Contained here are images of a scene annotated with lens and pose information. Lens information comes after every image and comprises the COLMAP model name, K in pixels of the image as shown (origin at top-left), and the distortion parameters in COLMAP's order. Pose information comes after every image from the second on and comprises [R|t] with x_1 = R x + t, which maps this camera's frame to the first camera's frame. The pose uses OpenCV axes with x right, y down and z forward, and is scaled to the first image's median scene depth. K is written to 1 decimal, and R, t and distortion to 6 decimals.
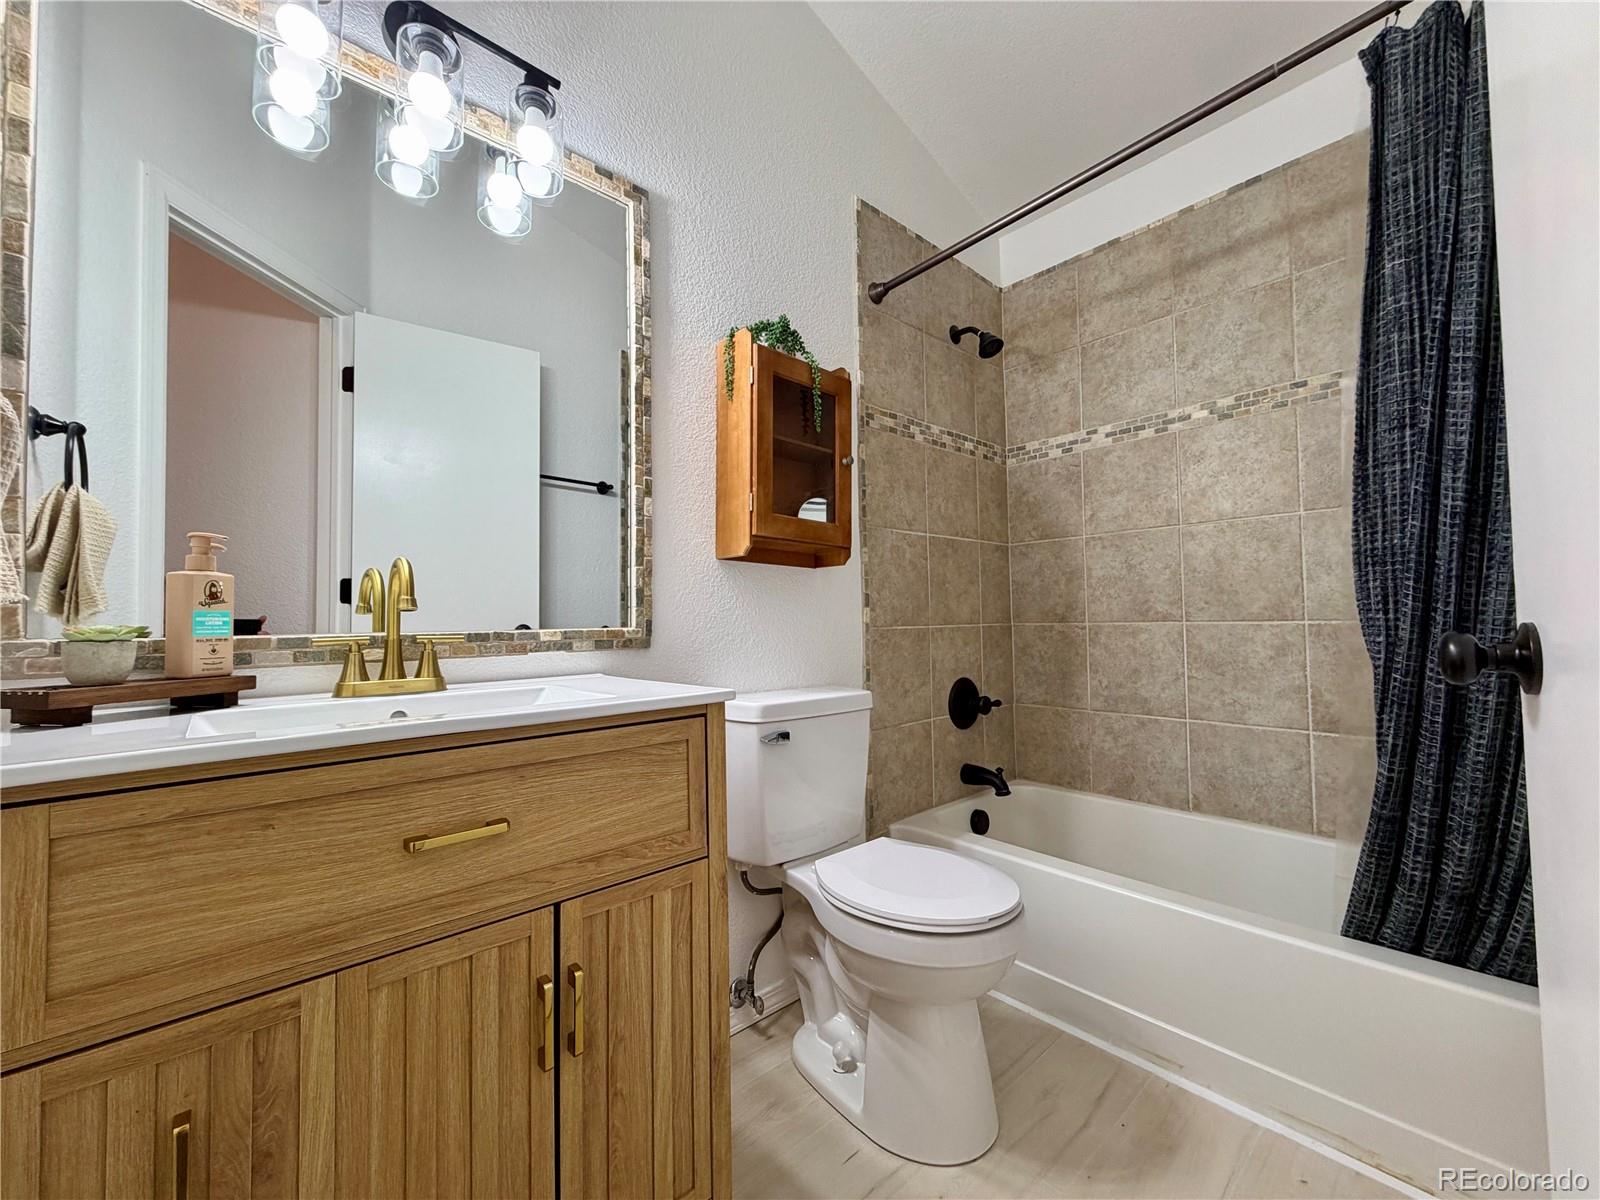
lens RADIAL K [[637.5, 0, 795.6], [0, 637.5, 601.2], [0, 0, 1]] dist [-0.001624, 0.000071]
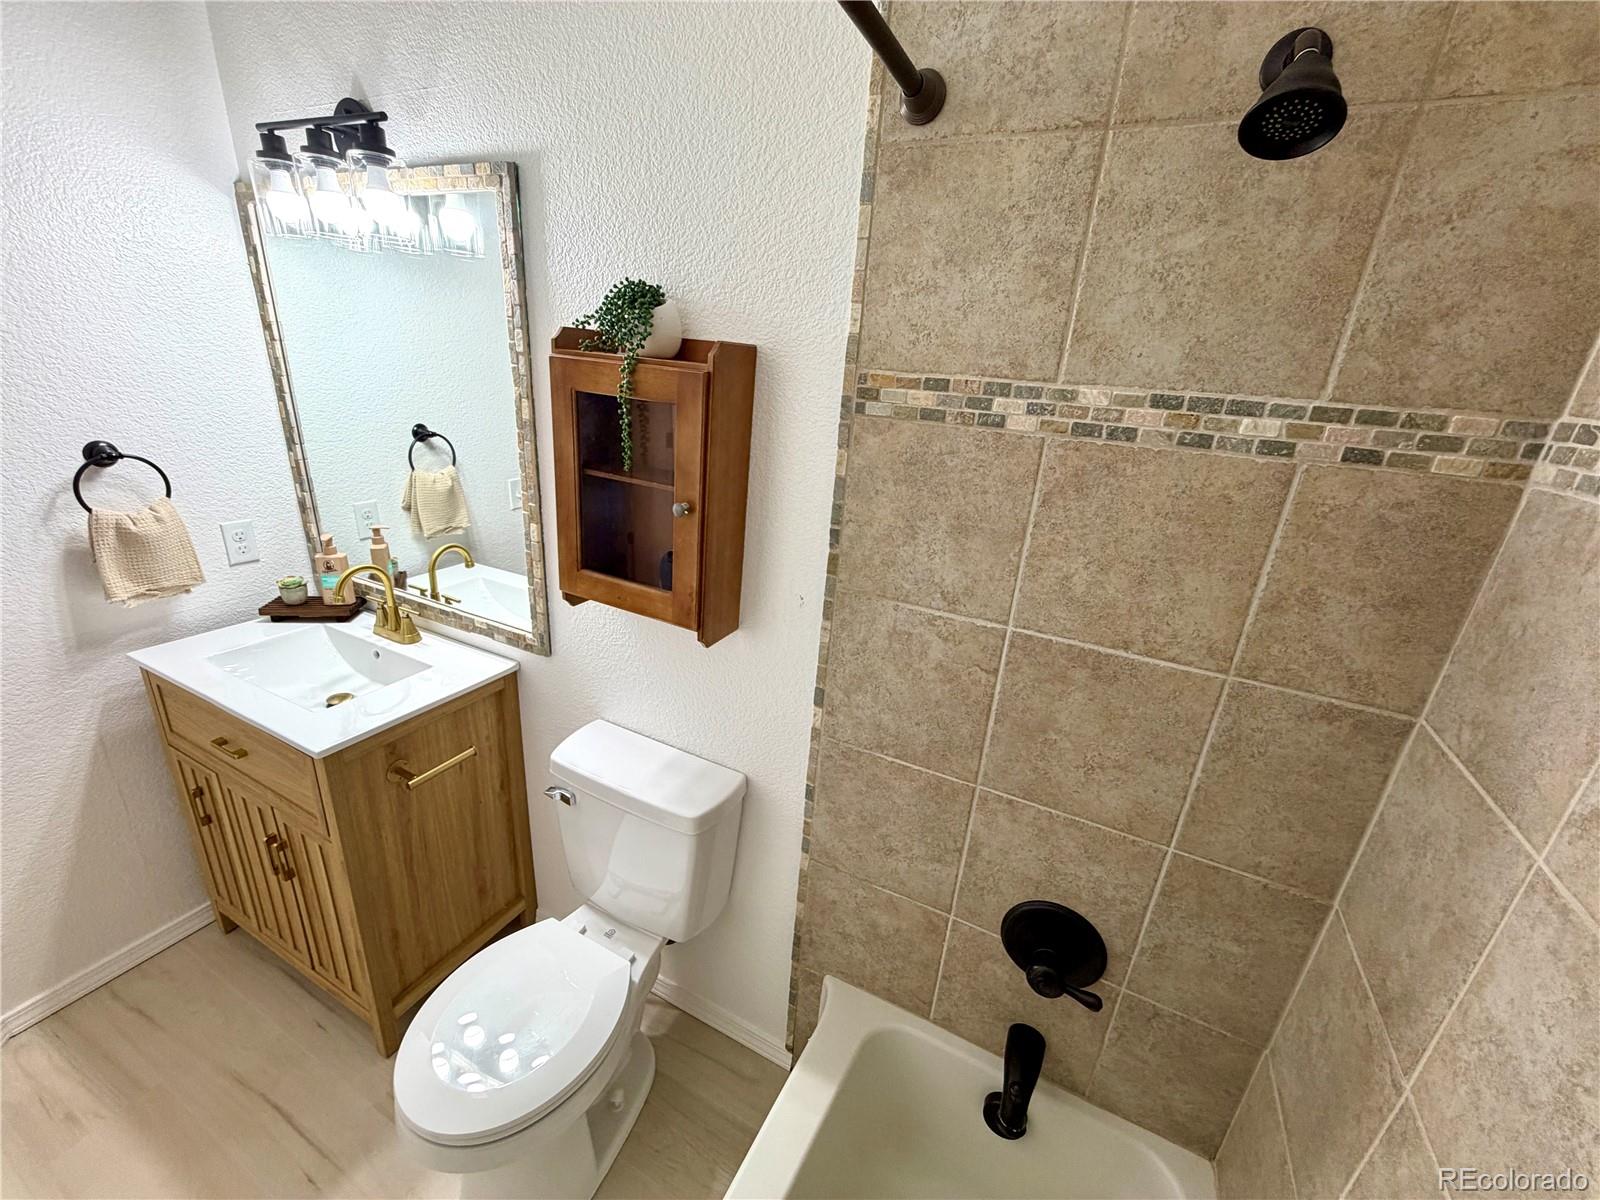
lens RADIAL K [[637.5, 0, 795.6], [0, 637.5, 601.2], [0, 0, 1]] dist [-0.001624, 0.000071]
pose [[0.364675, 0.362384, -0.857724, 0.568483], [-0.047491, 0.927199, 0.371545, -0.302285], [0.929923, -0.094759, 0.355336, 0.689619]]
